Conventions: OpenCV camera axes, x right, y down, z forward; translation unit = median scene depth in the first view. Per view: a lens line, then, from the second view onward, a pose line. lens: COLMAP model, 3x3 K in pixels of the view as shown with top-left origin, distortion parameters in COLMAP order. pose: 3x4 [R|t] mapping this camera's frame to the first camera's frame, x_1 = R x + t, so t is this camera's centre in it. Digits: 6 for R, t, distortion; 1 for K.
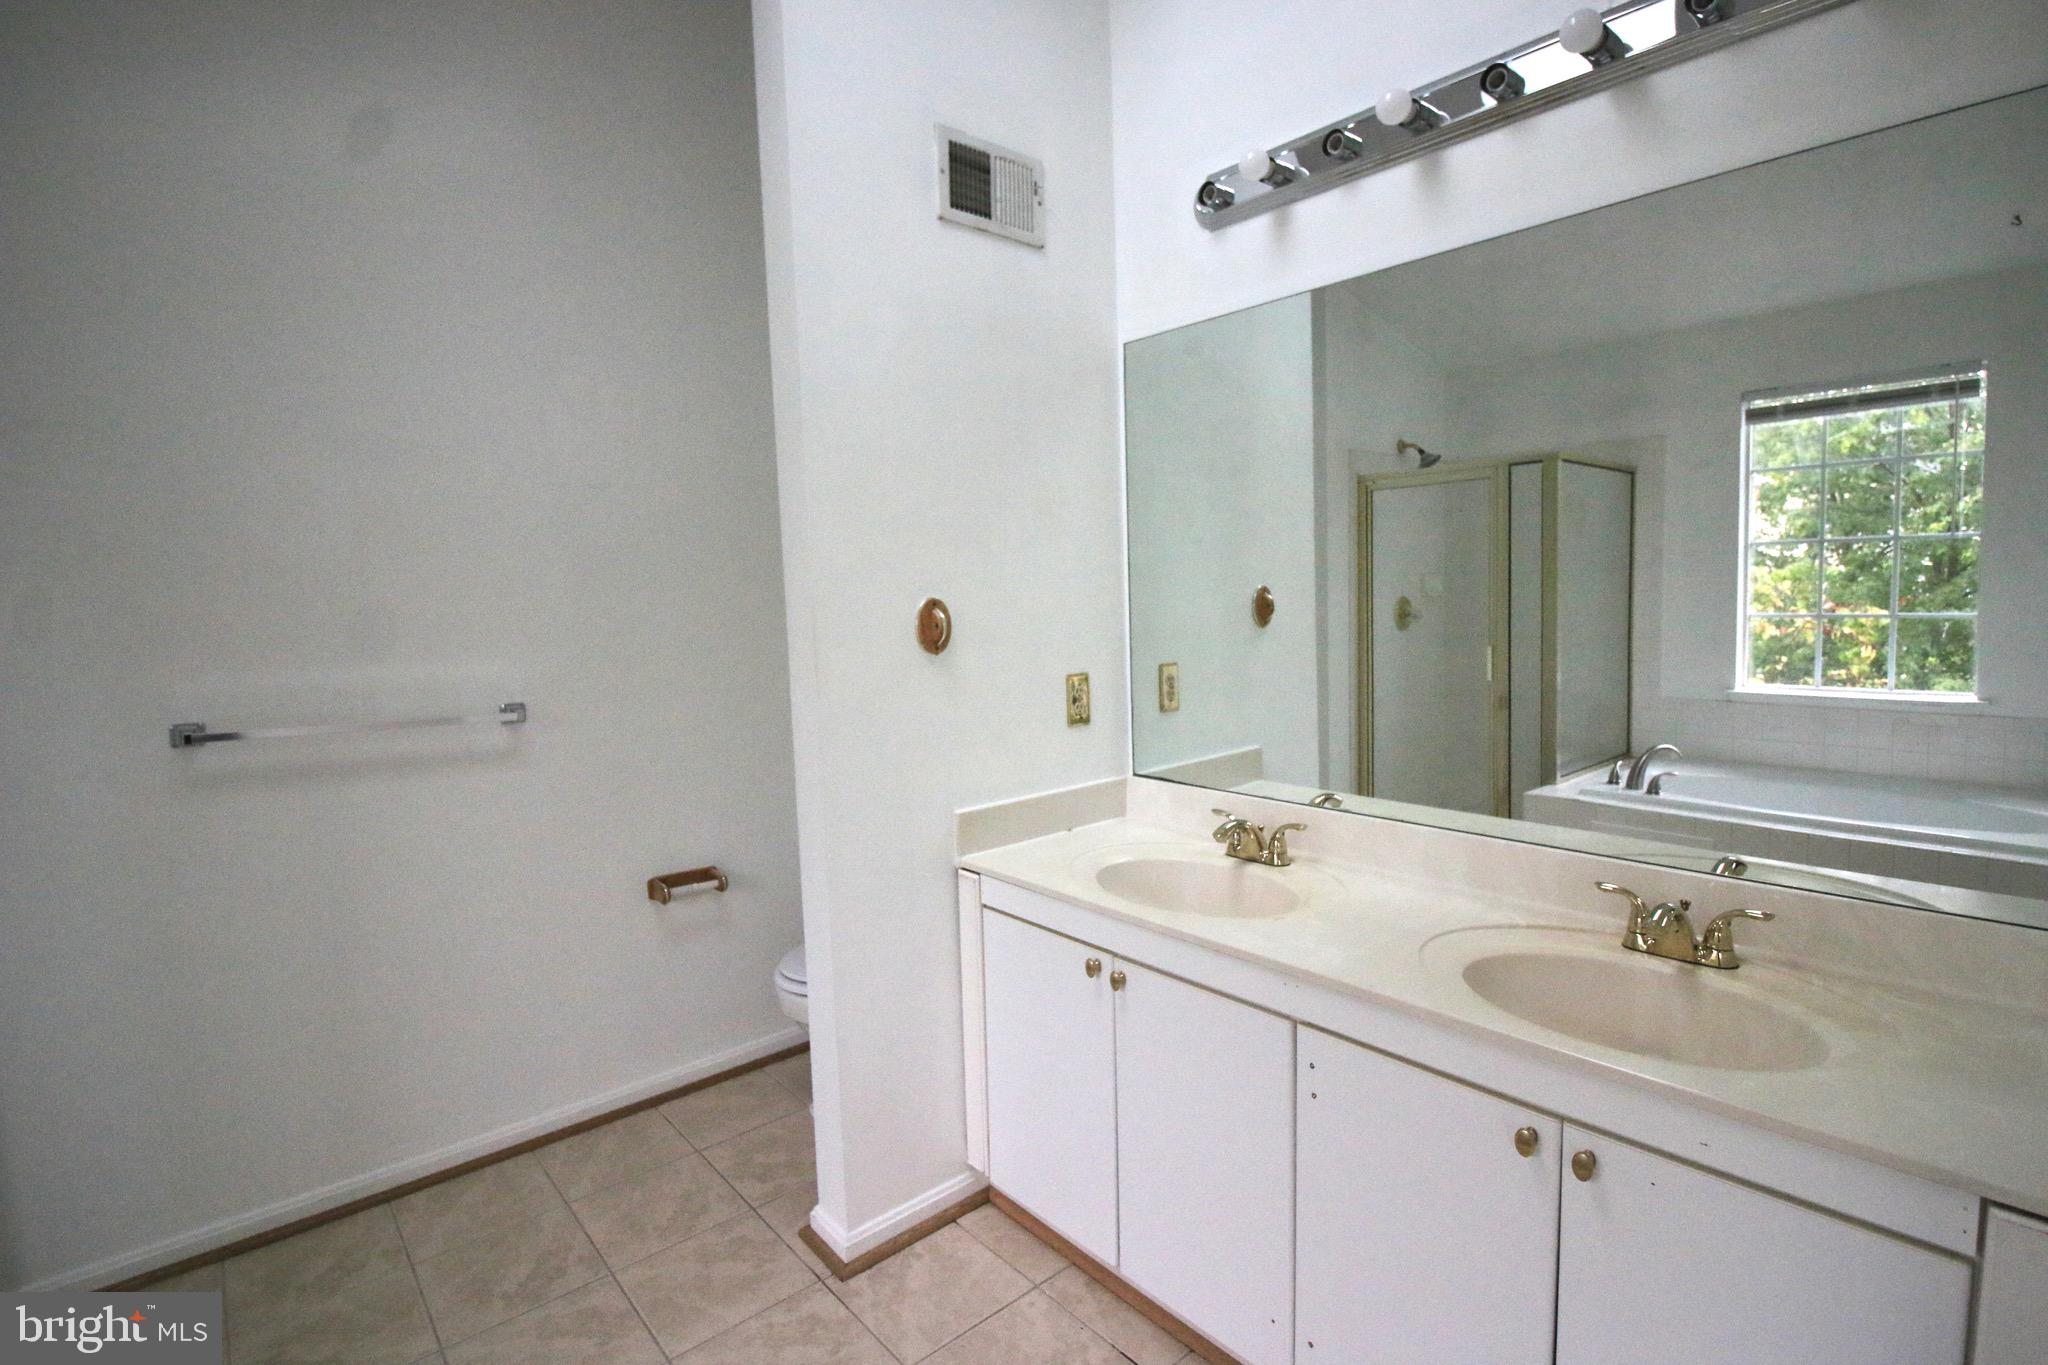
lens RADIAL K [[942.0, 0, 1019.1], [0, 942.0, 676.1], [0, 0, 1]] dist [-0.005666, -0.010309]
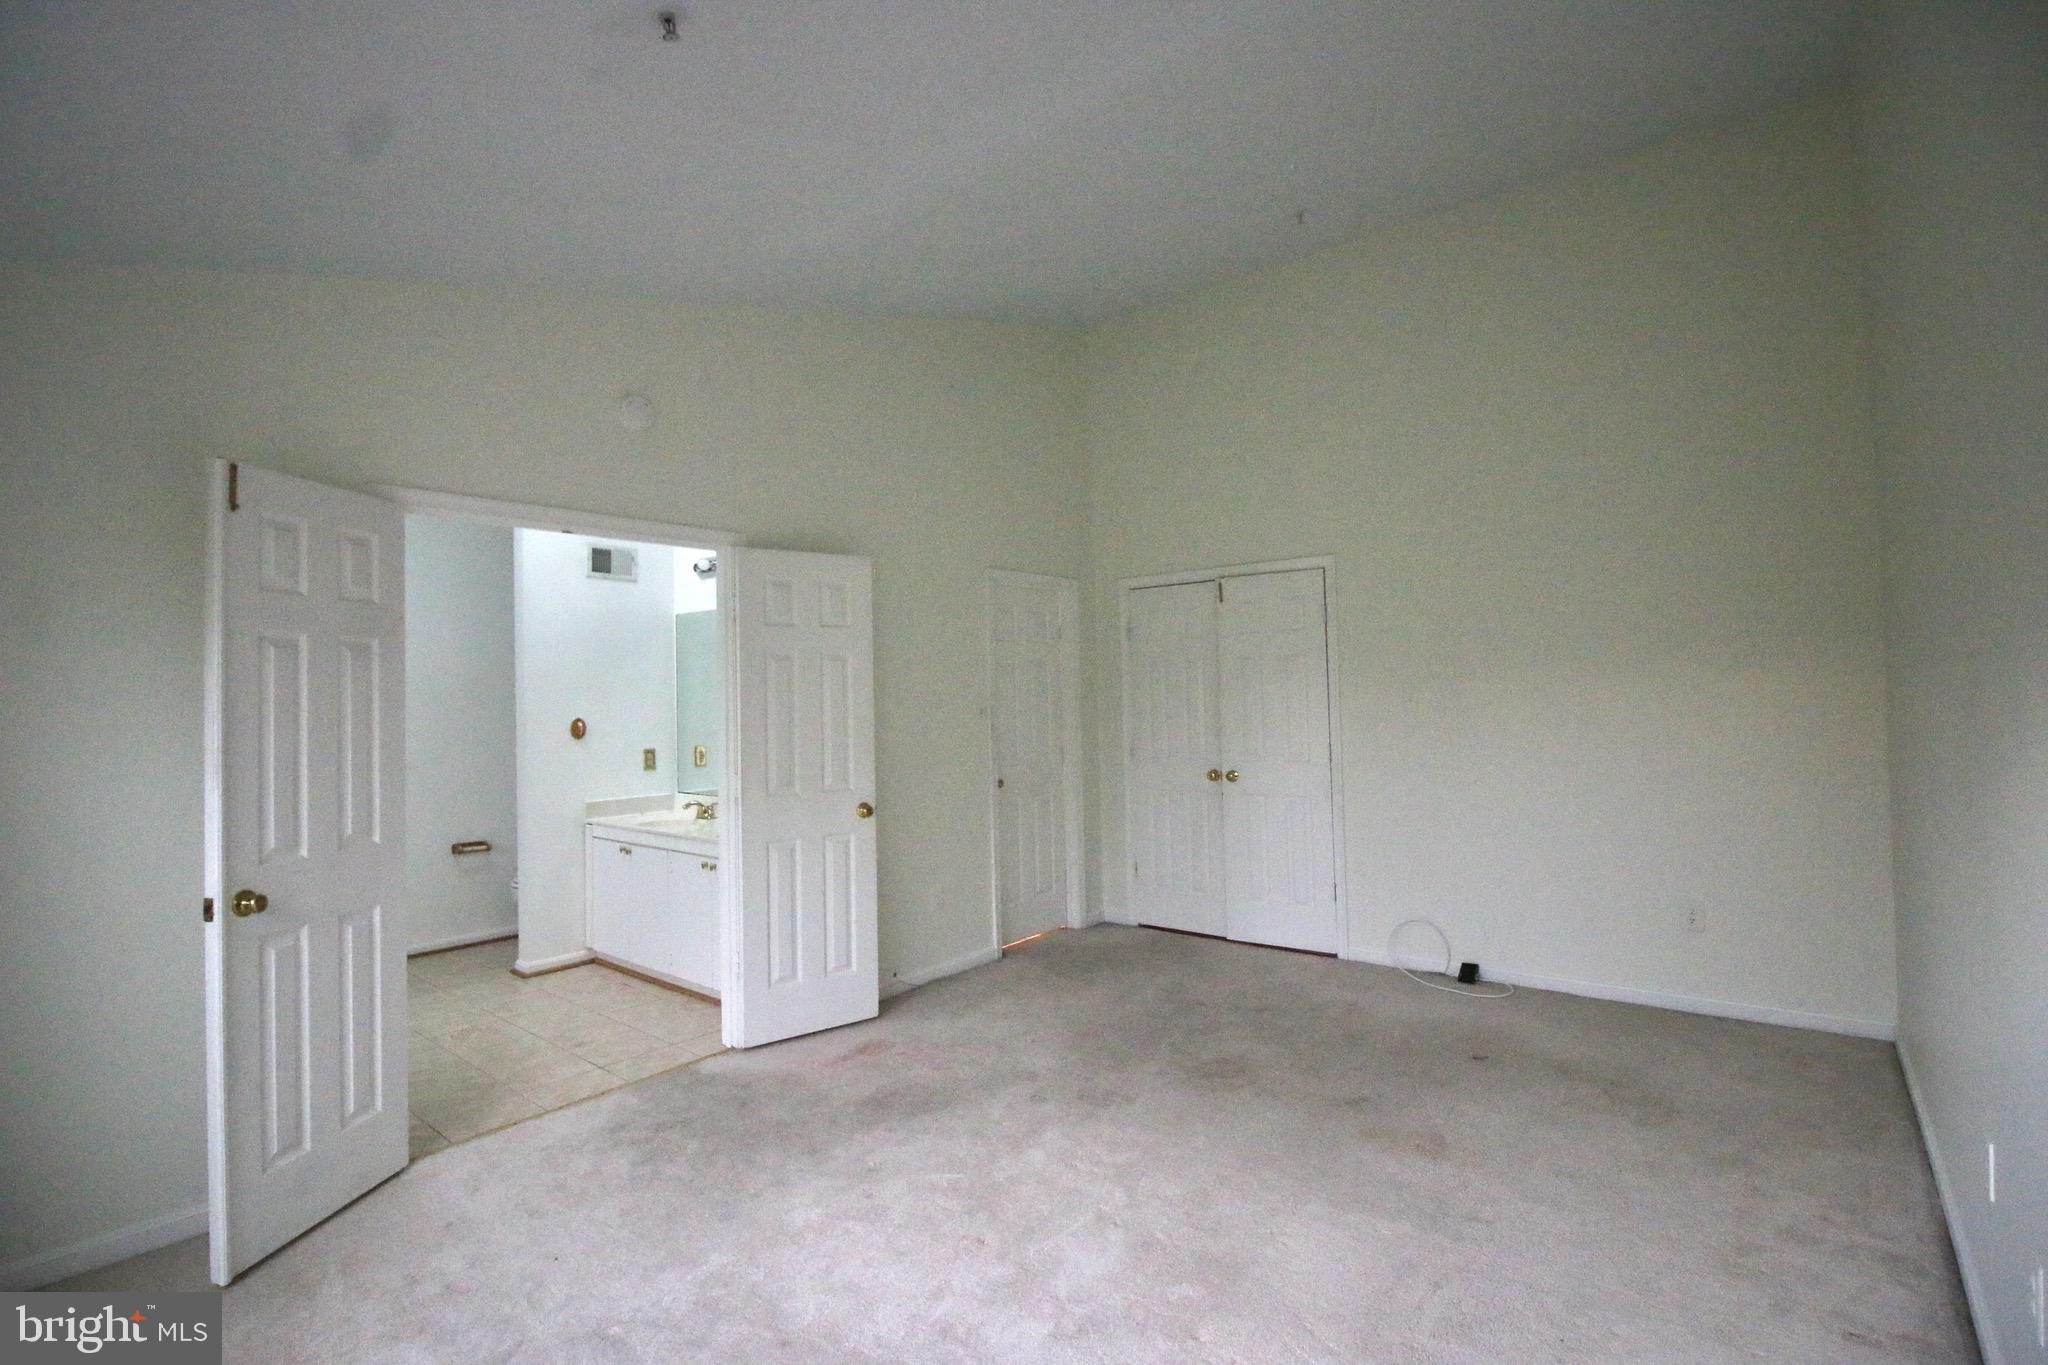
lens RADIAL K [[942.0, 0, 1023.6], [0, 942.0, 671.7], [0, 0, 1]] dist [-0.005666, -0.010309]
pose [[0.985407, 0.015240, 0.169532, 0.646075], [0.005104, 0.992890, -0.118924, 0.100760], [-0.170139, 0.118053, 0.978323, -1.685321]]
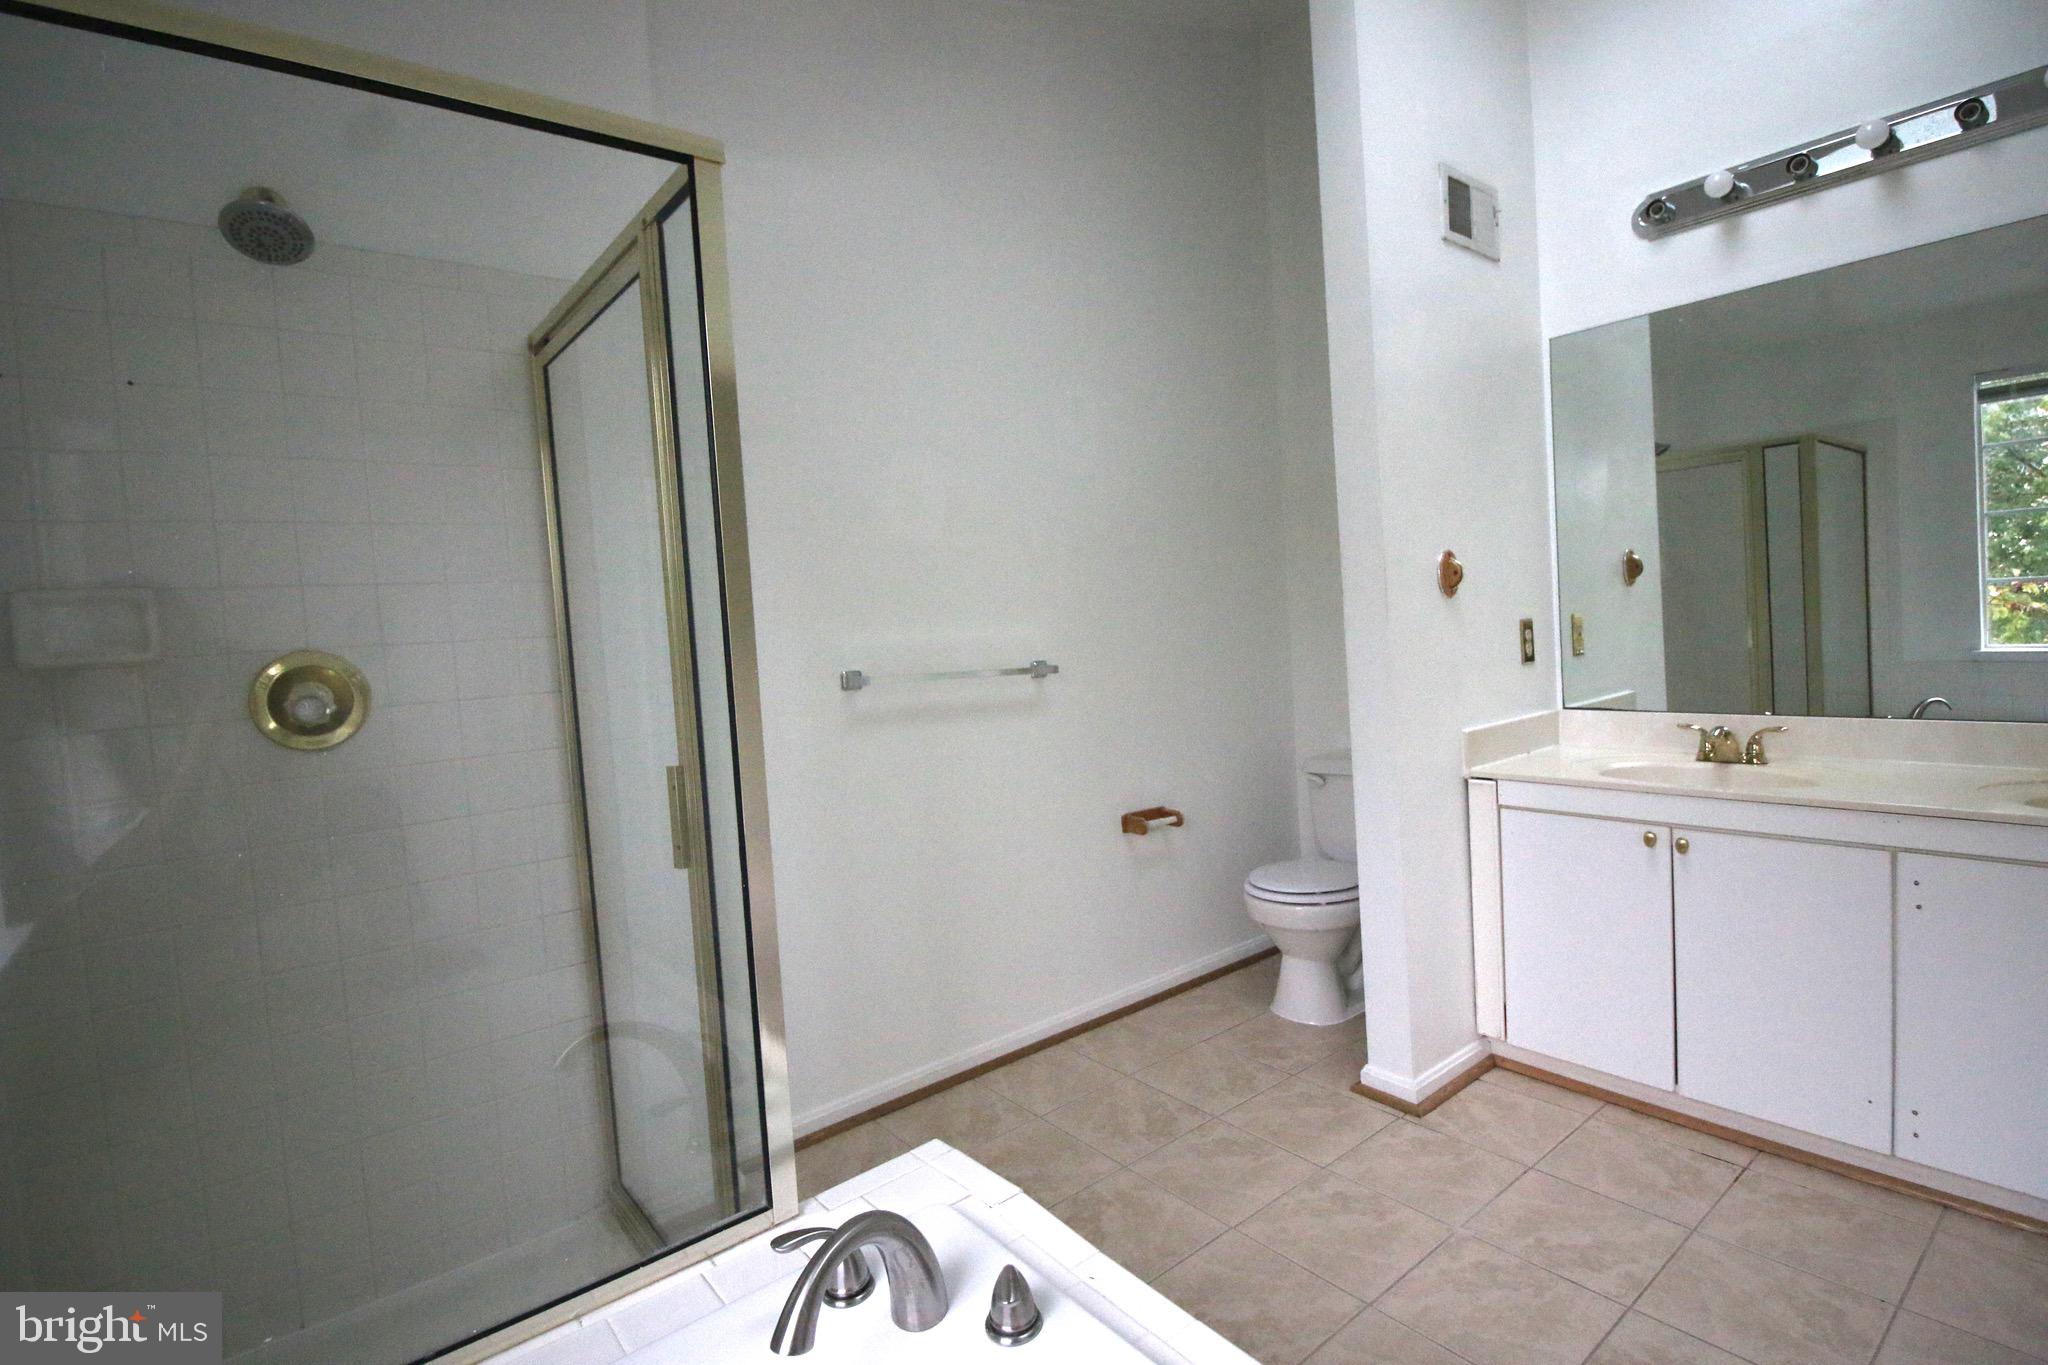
lens RADIAL K [[942.0, 0, 1021.0], [0, 942.0, 681.6], [0, 0, 1]] dist [-0.005666, -0.010309]
pose [[0.998500, -0.029827, -0.045913, -0.553469], [0.028561, 0.999200, -0.028001, 0.096256], [0.046712, 0.026647, 0.998553, -0.207376]]
